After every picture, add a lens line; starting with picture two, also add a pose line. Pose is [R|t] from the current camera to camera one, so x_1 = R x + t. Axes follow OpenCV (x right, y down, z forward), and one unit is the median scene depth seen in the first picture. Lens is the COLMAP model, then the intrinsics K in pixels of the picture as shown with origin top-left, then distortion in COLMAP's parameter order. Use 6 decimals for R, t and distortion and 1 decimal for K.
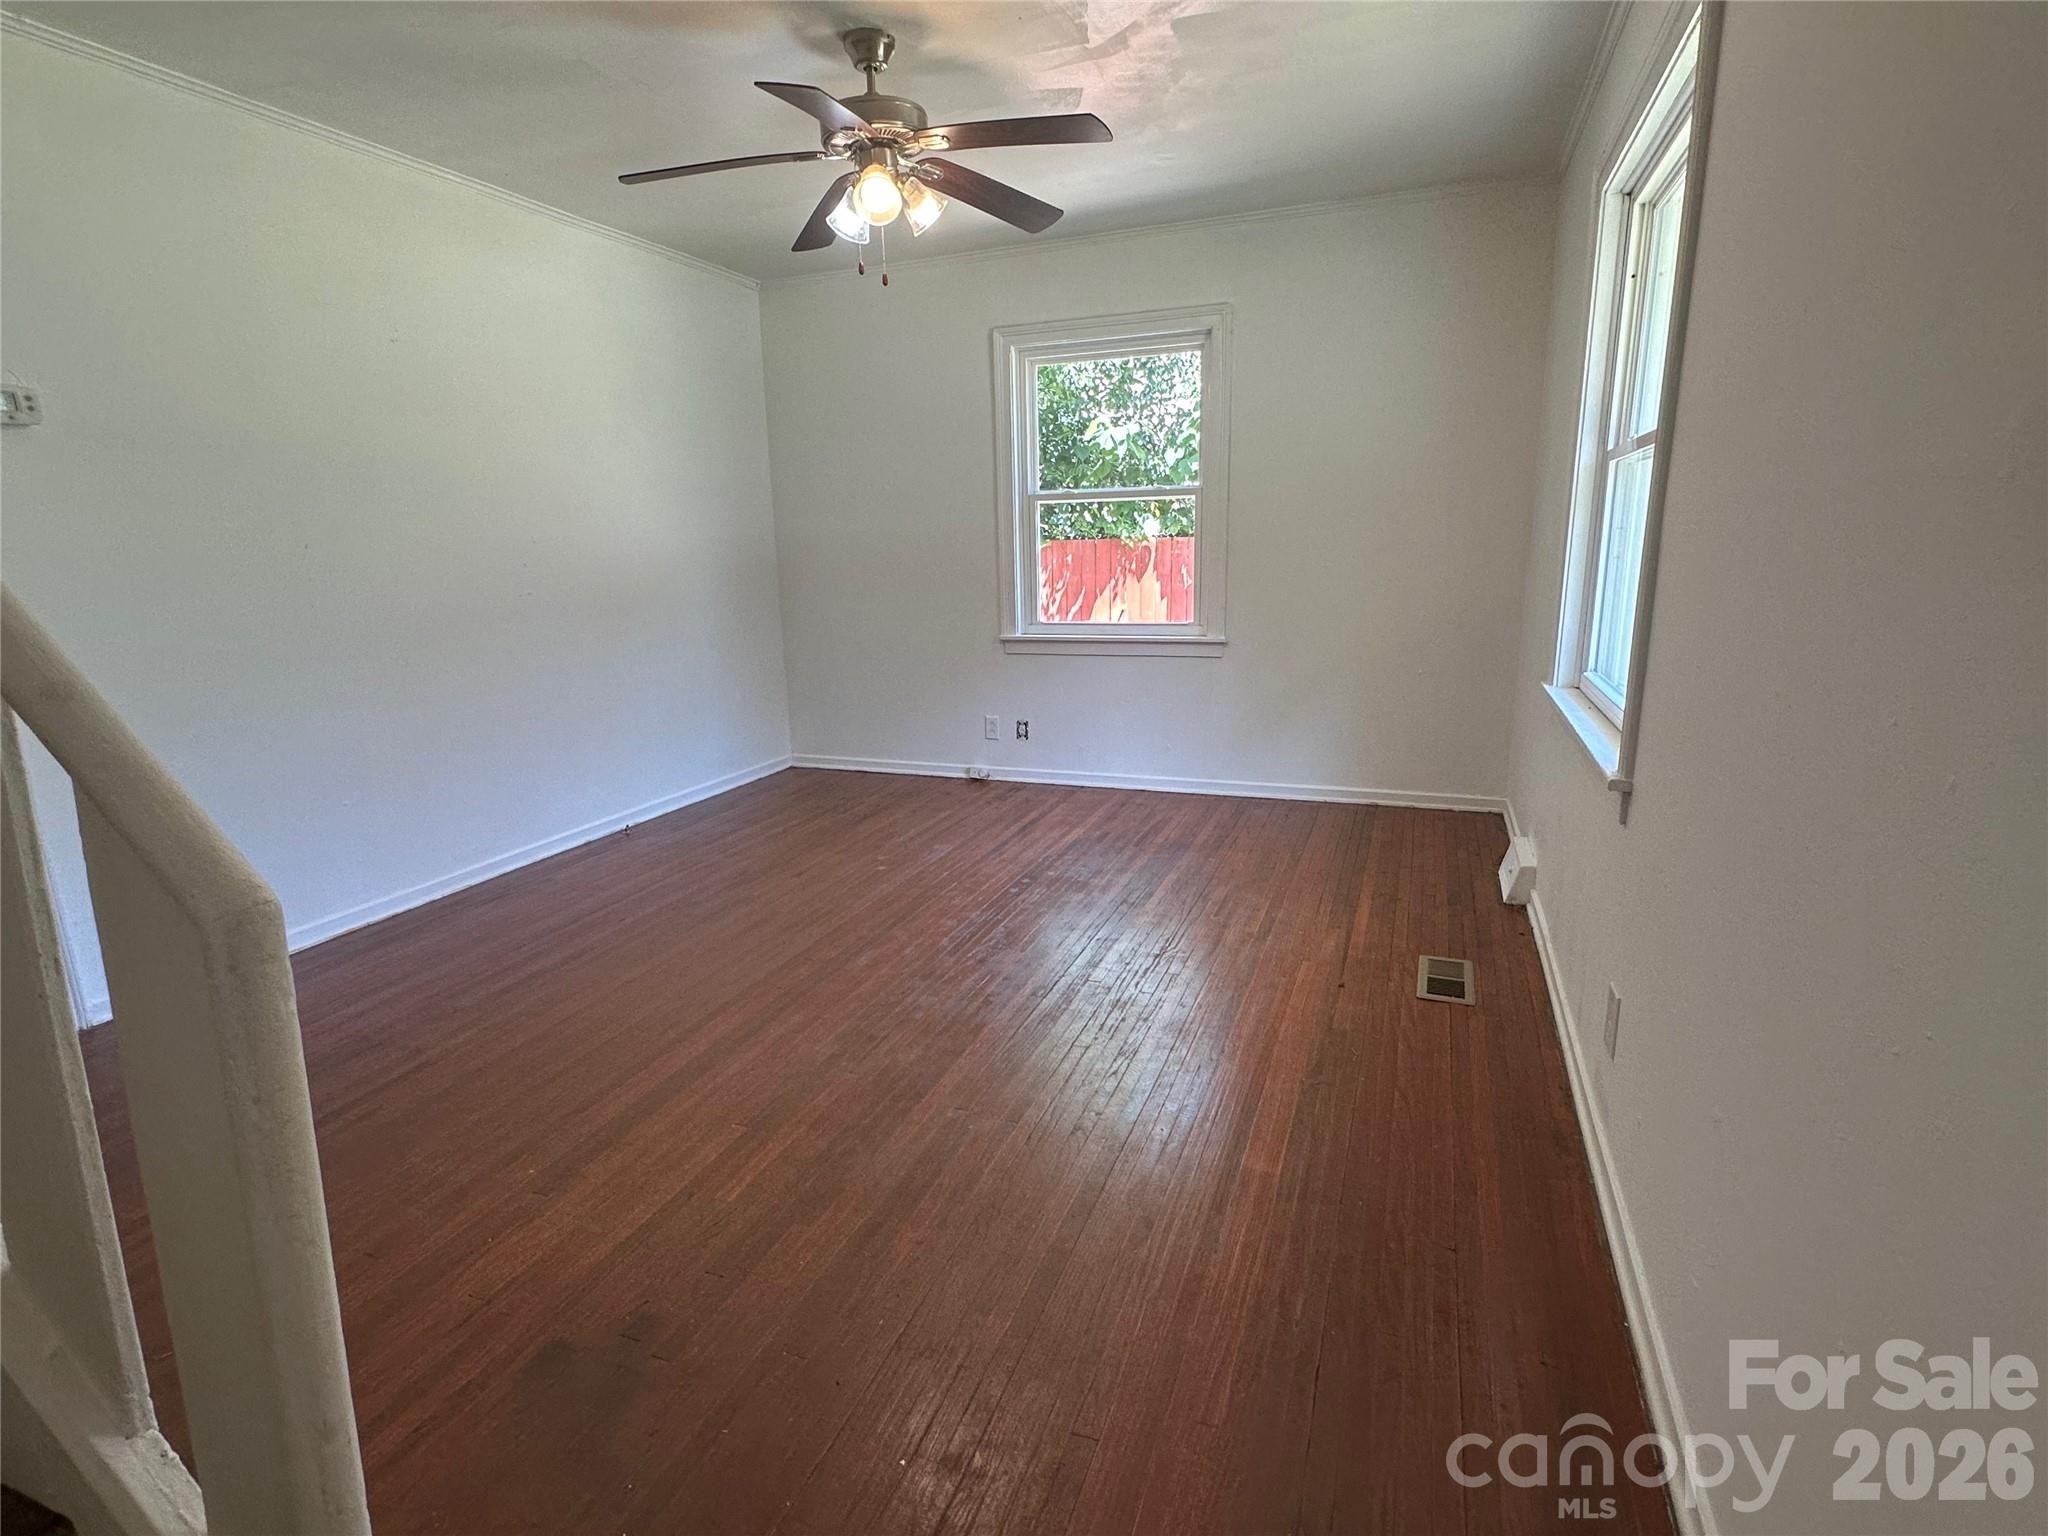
lens RADIAL K [[1016.9, 0, 1016.4], [0, 1016.9, 782.0], [0, 0, 1]] dist [0.003582, 0.000150]
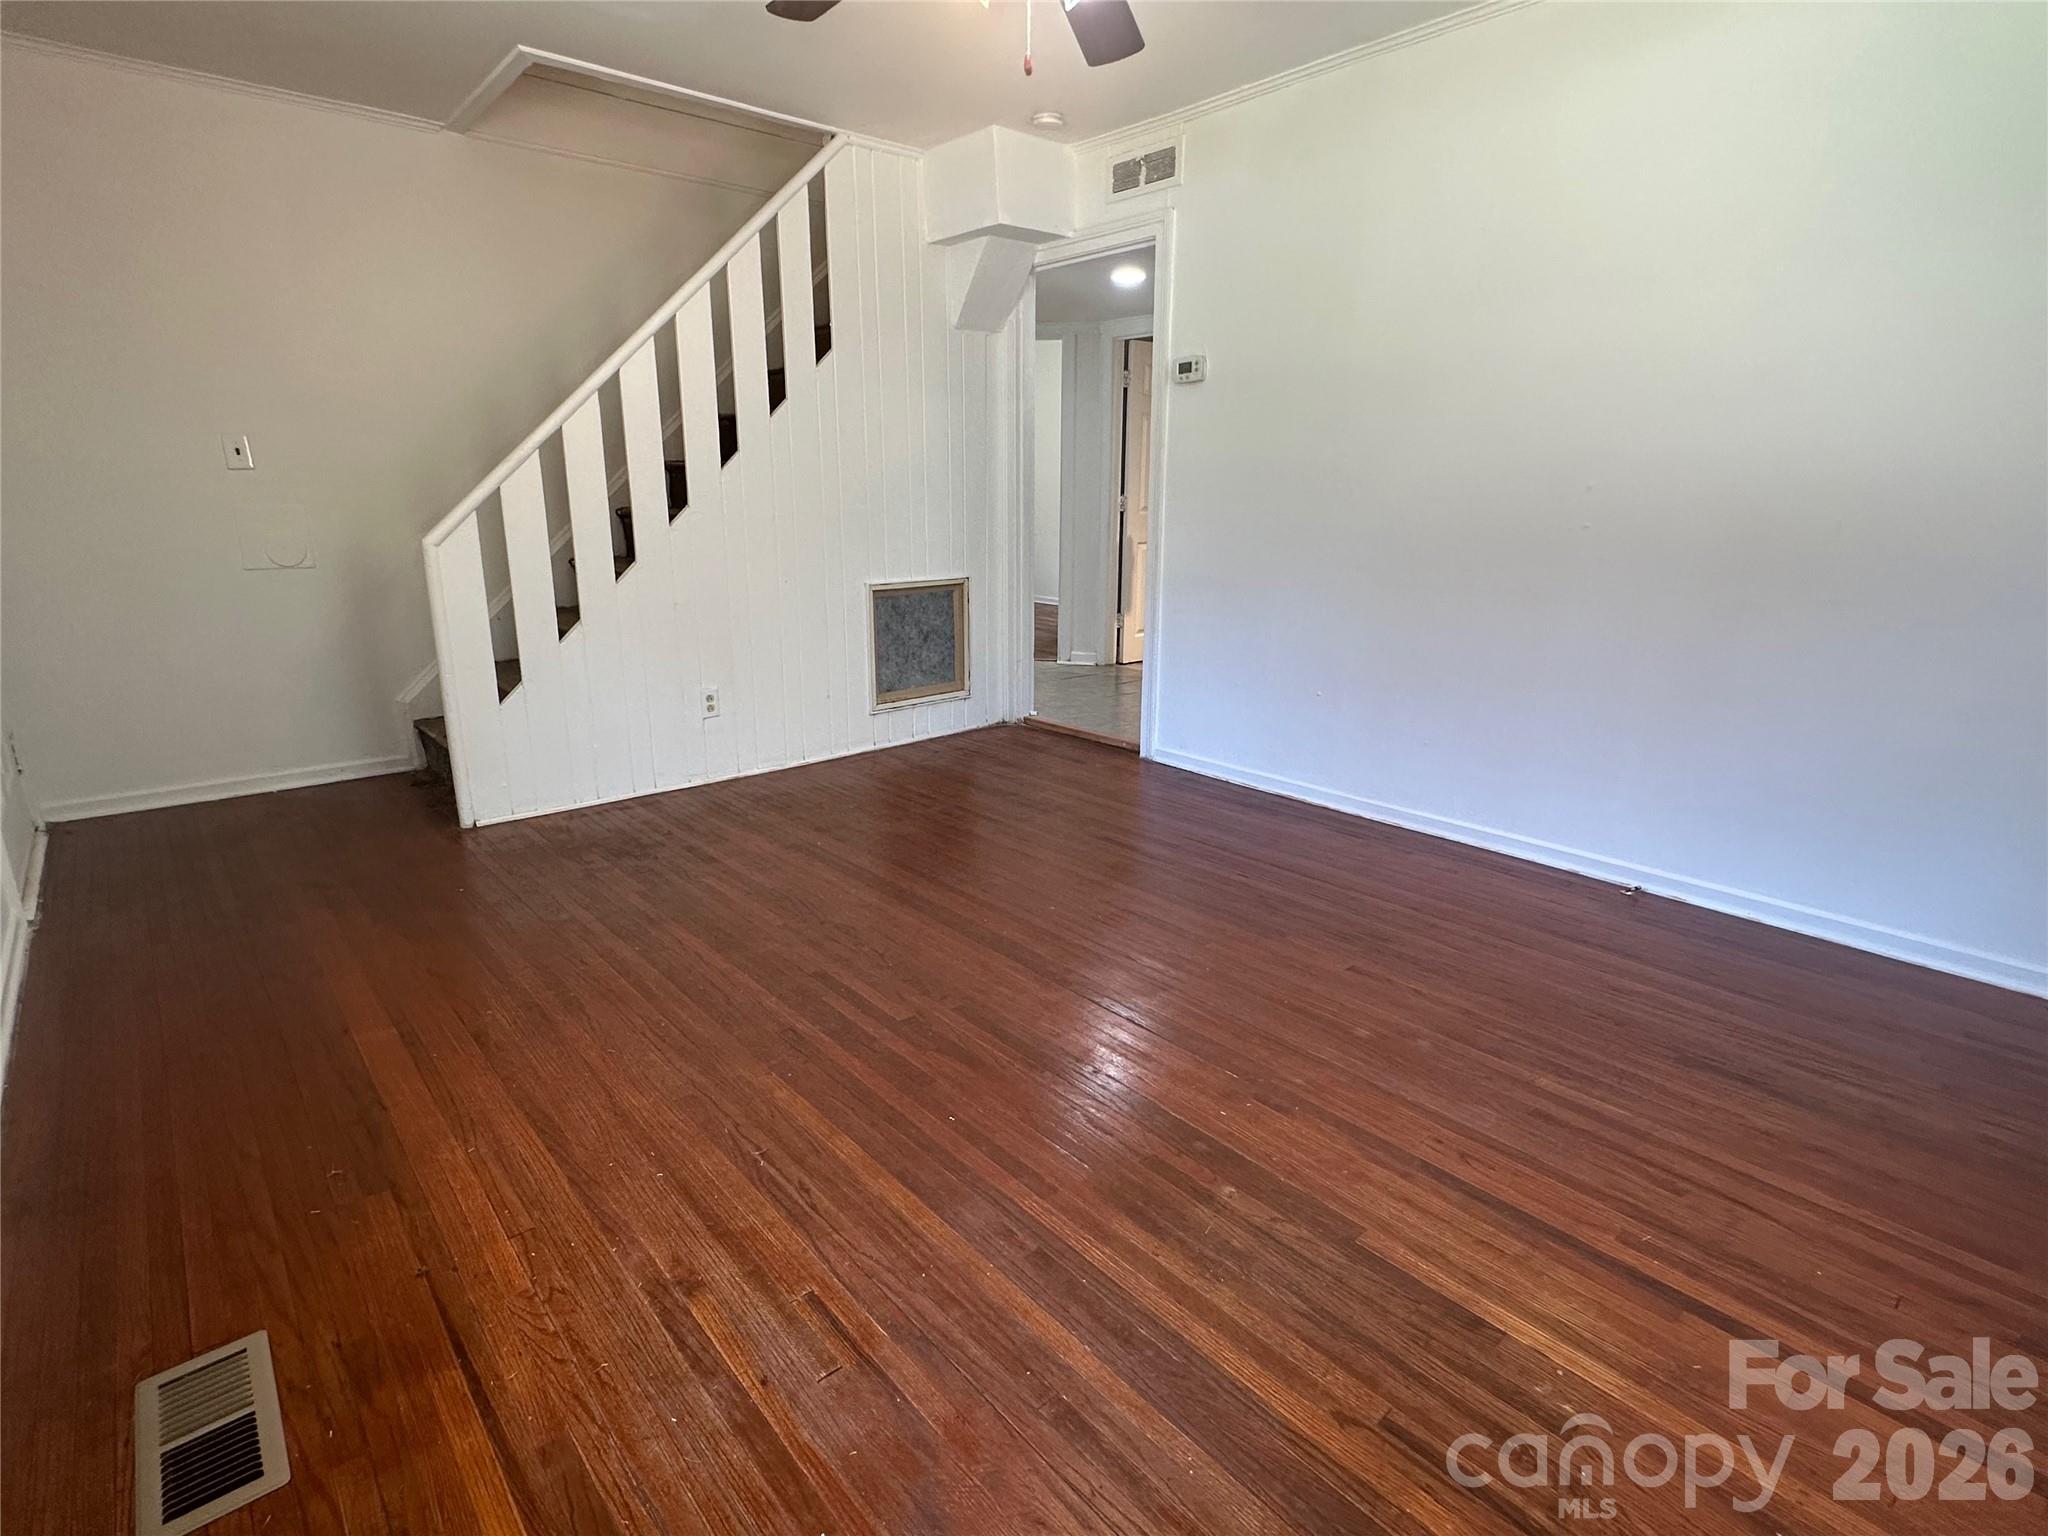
lens RADIAL K [[1016.9, 0, 1029.3], [0, 1016.9, 772.5], [0, 0, 1]] dist [0.003582, 0.000150]
pose [[-0.454353, 0.263884, -0.850840, 0.358159], [-0.200138, 0.900463, 0.386149, -0.206603], [0.868048, 0.345734, -0.356315, 0.873561]]
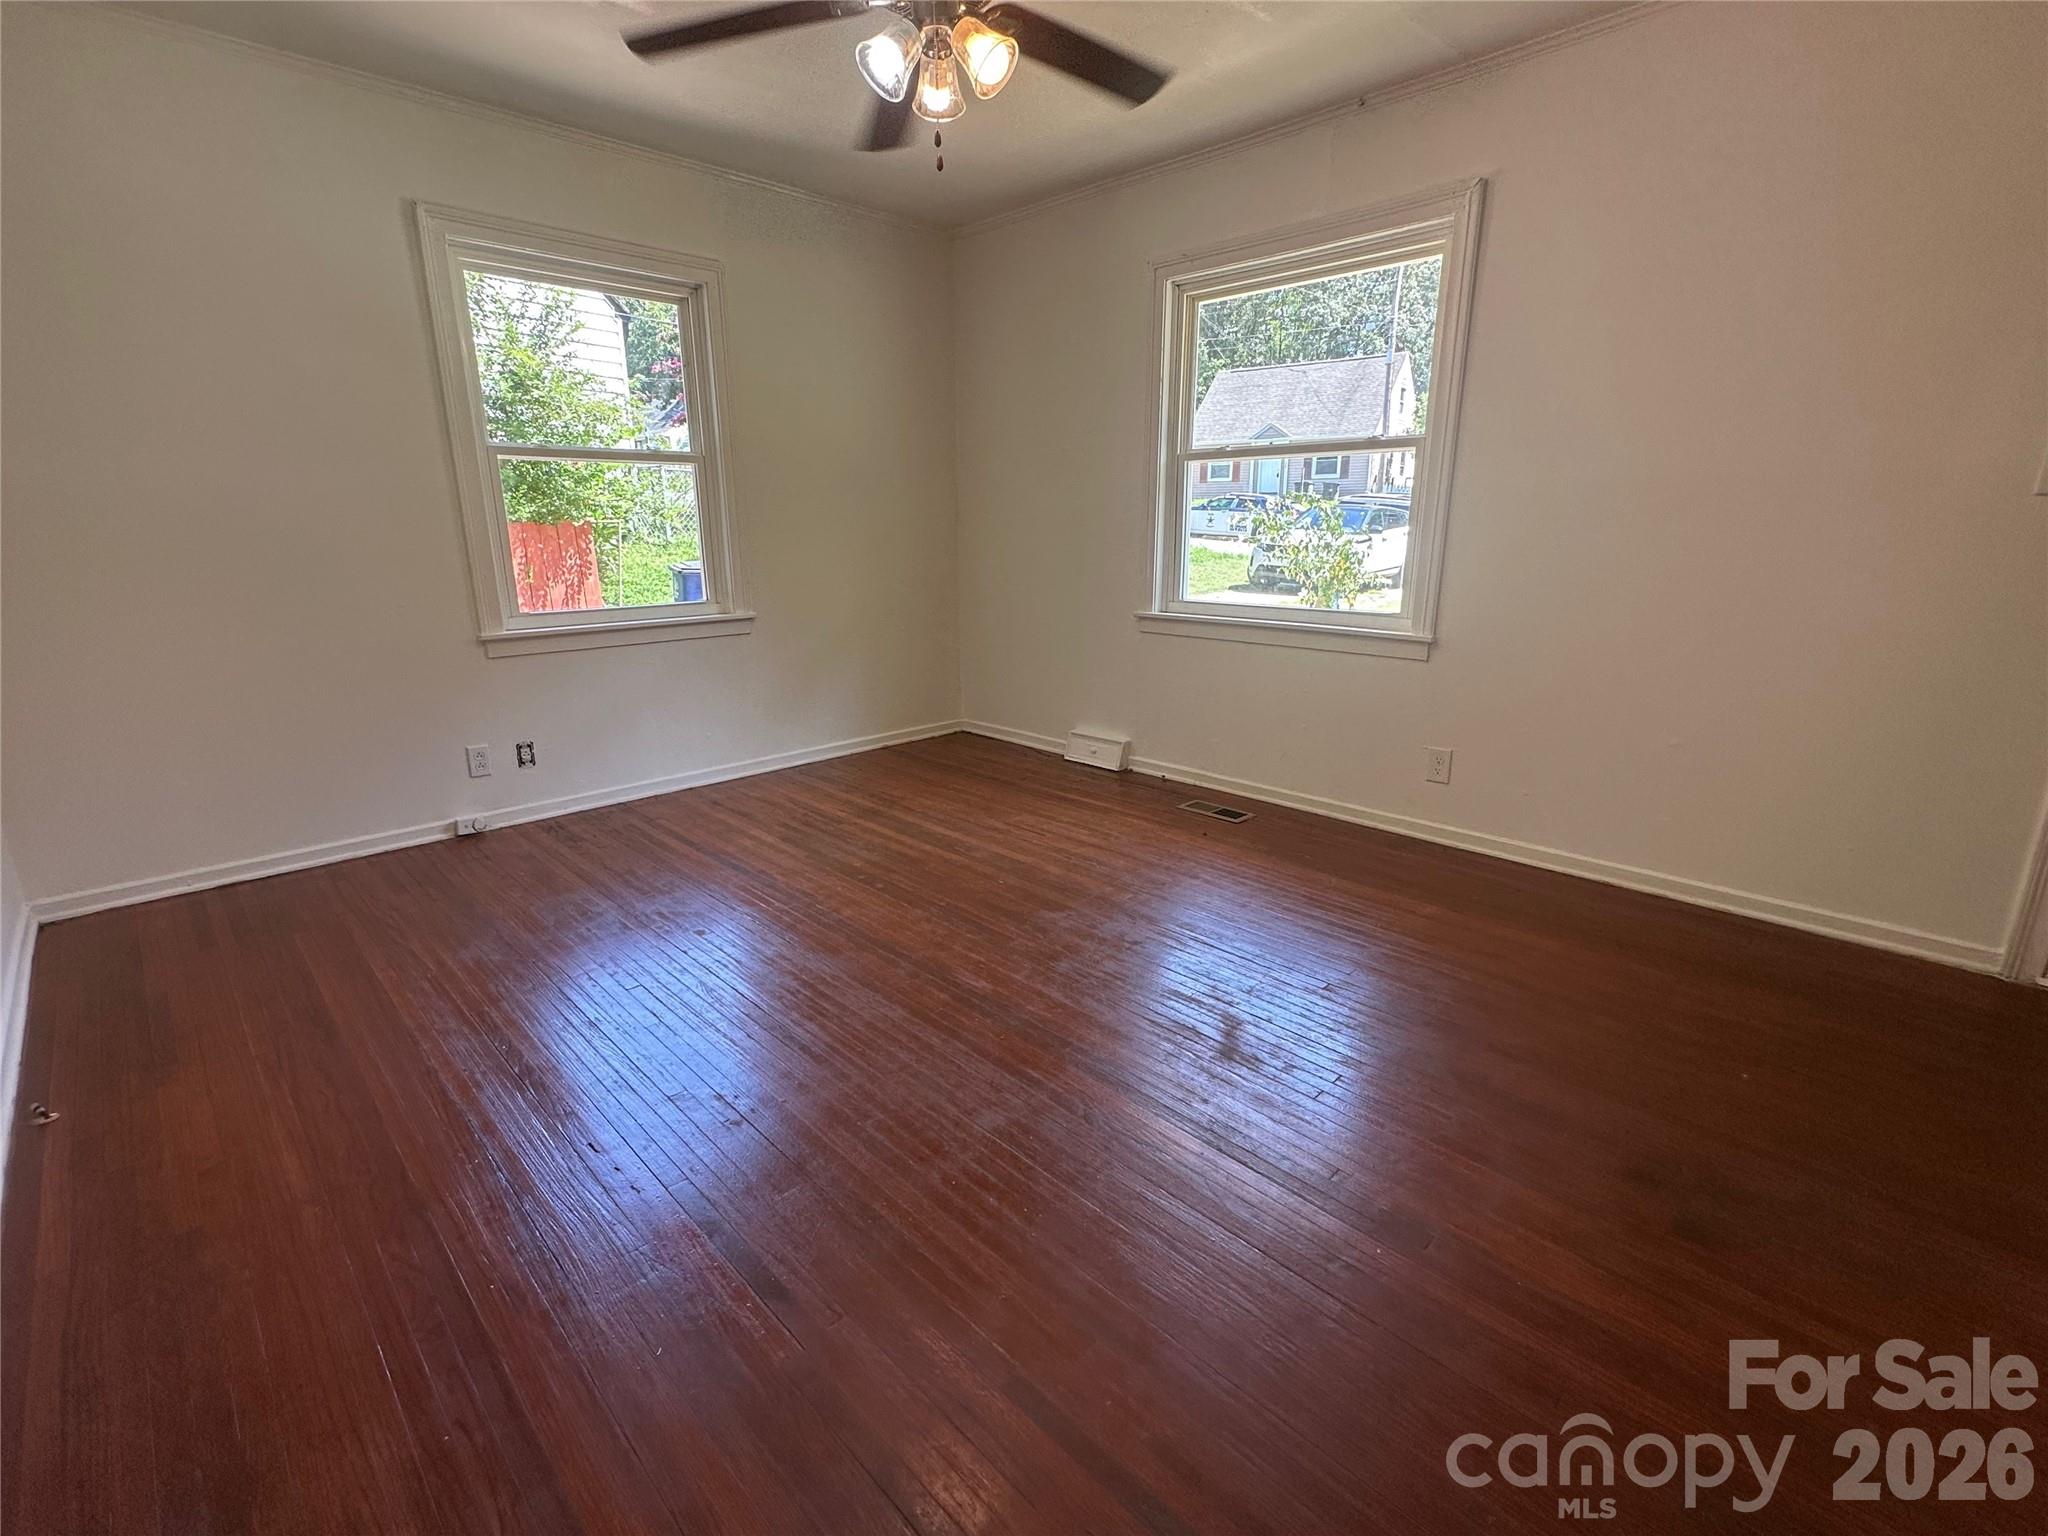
lens RADIAL K [[920.4, 0, 1030.7], [0, 920.4, 777.4], [0, 0, 1]] dist [-0.001674, 0.001378]
pose [[0.396688, -0.222663, 0.890539, -0.542751], [0.207561, 0.966767, 0.149265, -0.068331], [-0.894180, 0.125630, 0.429721, 0.417372]]
